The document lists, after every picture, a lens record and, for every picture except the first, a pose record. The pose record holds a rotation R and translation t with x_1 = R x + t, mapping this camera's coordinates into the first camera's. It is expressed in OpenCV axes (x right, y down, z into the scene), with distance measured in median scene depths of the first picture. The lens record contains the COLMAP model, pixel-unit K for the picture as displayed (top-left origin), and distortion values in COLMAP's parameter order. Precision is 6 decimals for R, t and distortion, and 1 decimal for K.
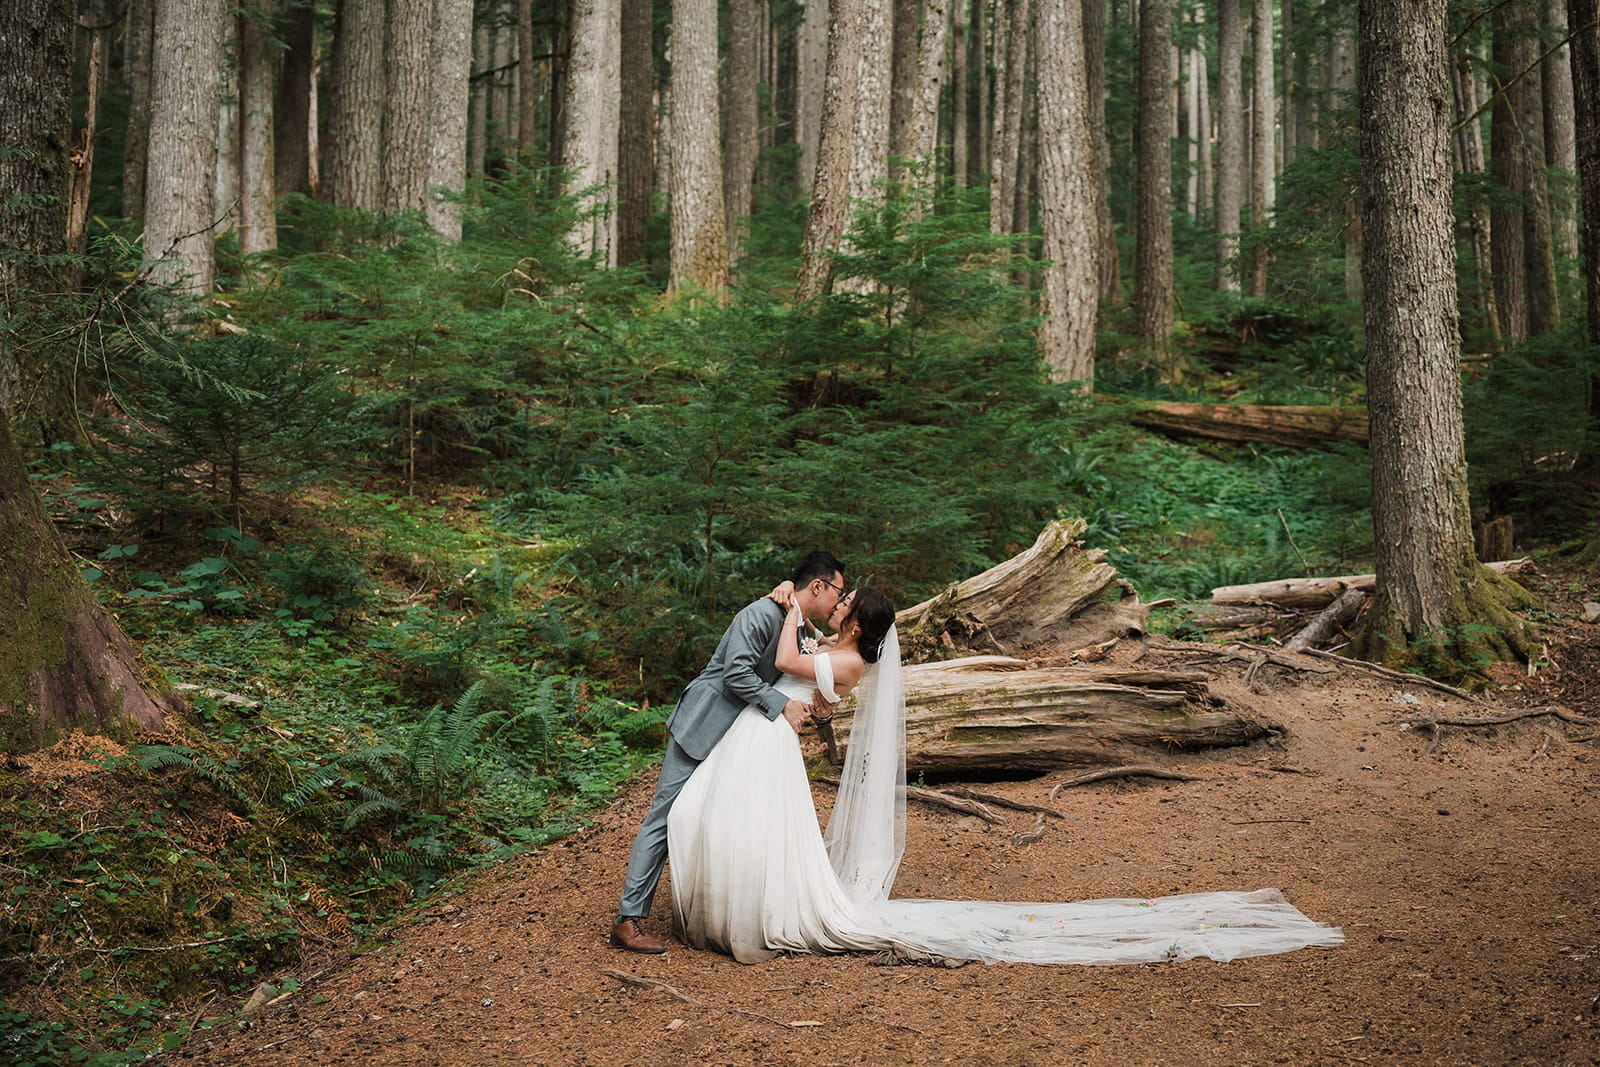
lens RADIAL K [[1716.4, 0, 865.2], [0, 1716.4, 514.1], [0, 0, 1]] dist [0.040102, -0.111540]
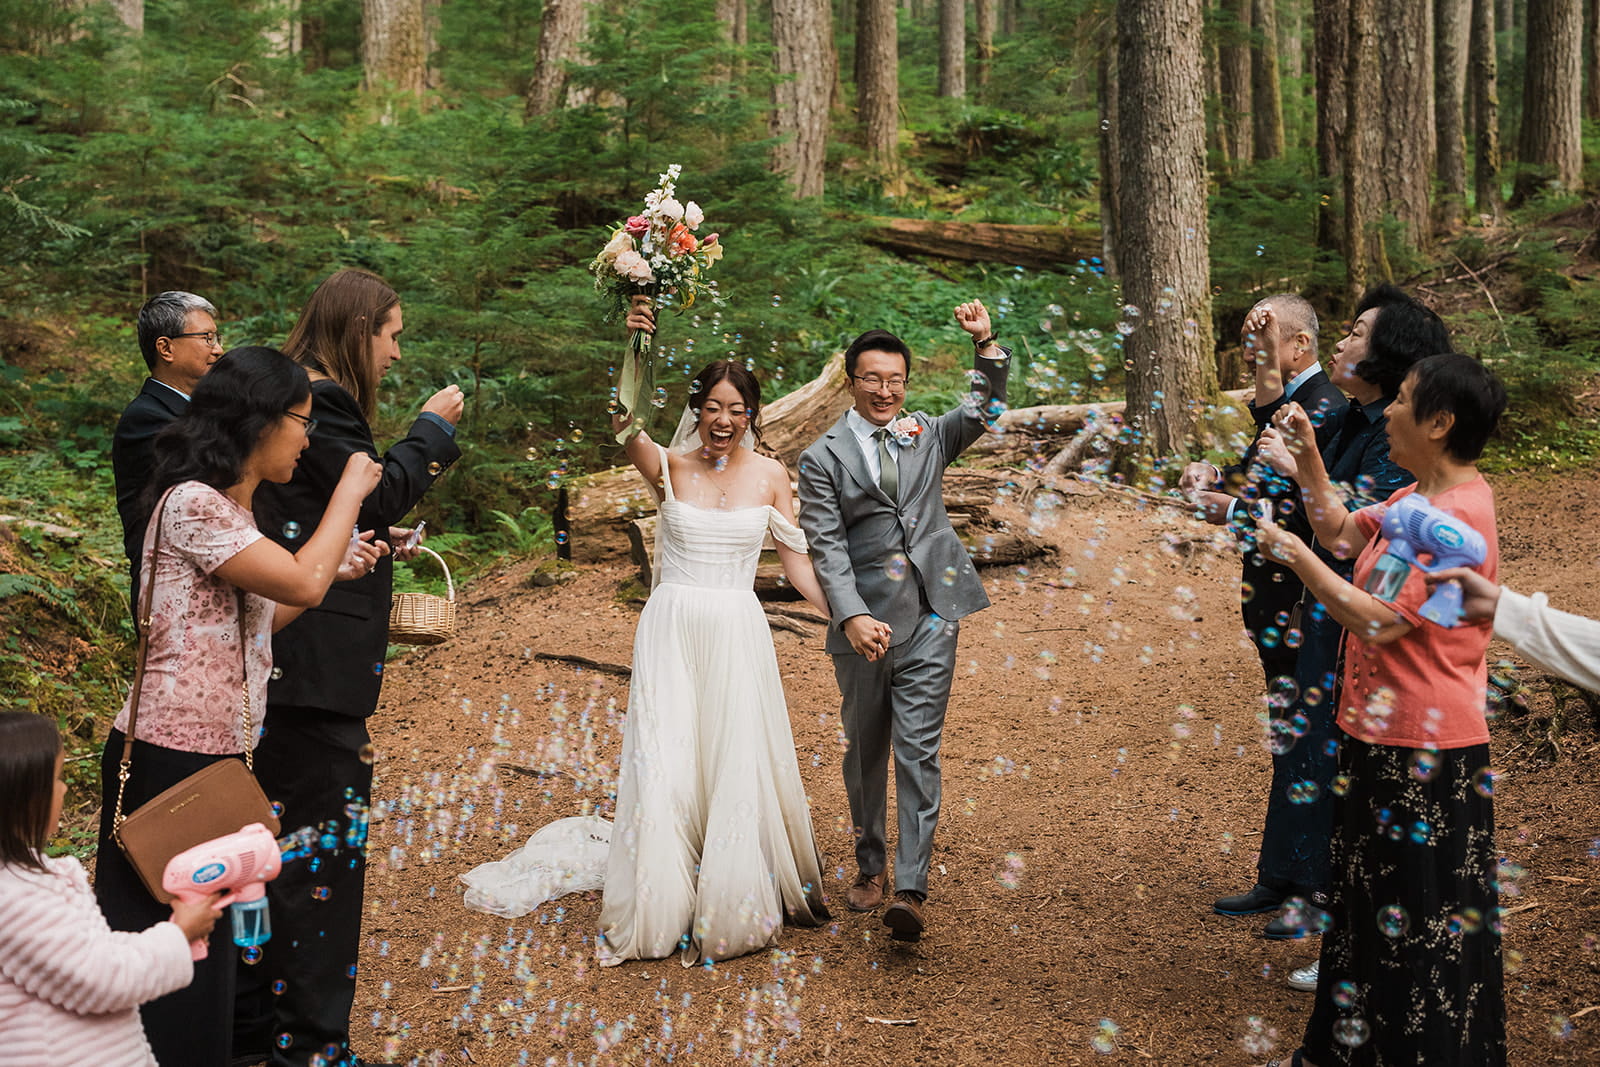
lens RADIAL K [[1869.9, 0, 835.3], [0, 1869.9, 484.4], [0, 0, 1]] dist [-0.061441, 0.039298]
pose [[0.988193, -0.006677, 0.153072, -0.051936], [-0.006007, 0.996593, 0.082253, -0.007621], [-0.153099, -0.082201, 0.984786, -0.092933]]
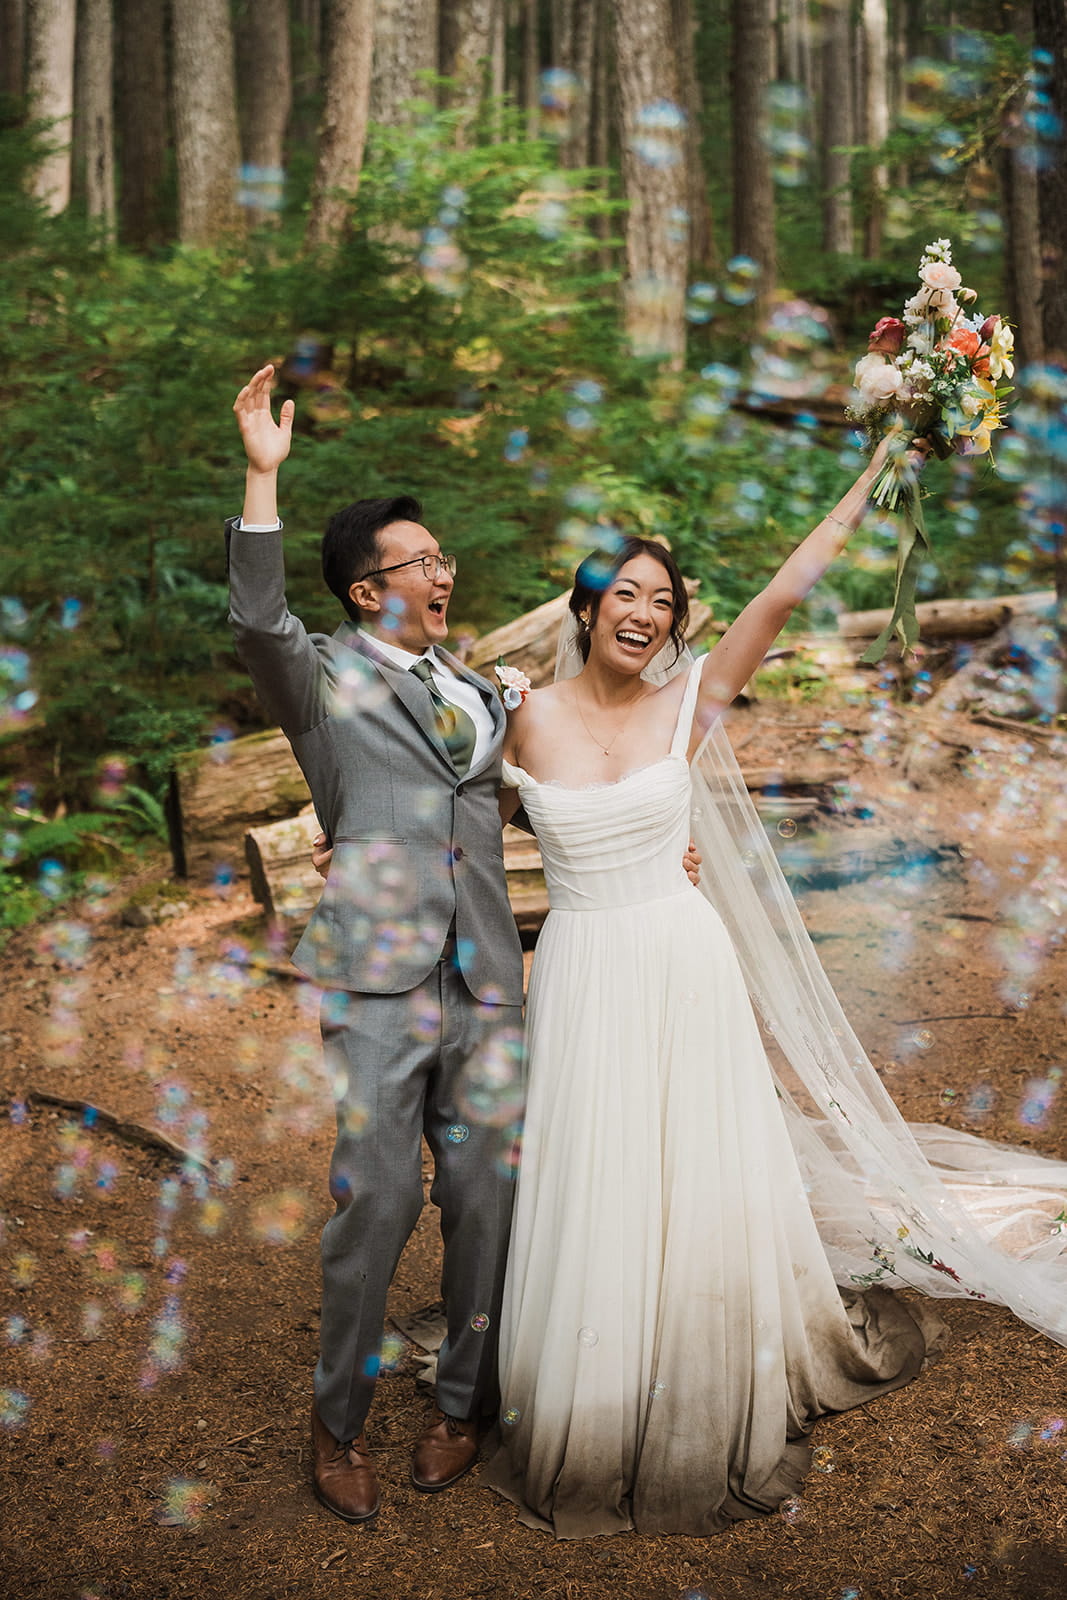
lens RADIAL K [[1869.9, 0, 533.7], [0, 1869.9, 727.6], [0, 0, 1]] dist [-0.061441, 0.039298]
pose [[0.998507, -0.030513, 0.045302, 0.031701], [0.025254, 0.993339, 0.112427, -0.005337], [-0.048431, -0.111115, 0.992627, 0.204240]]
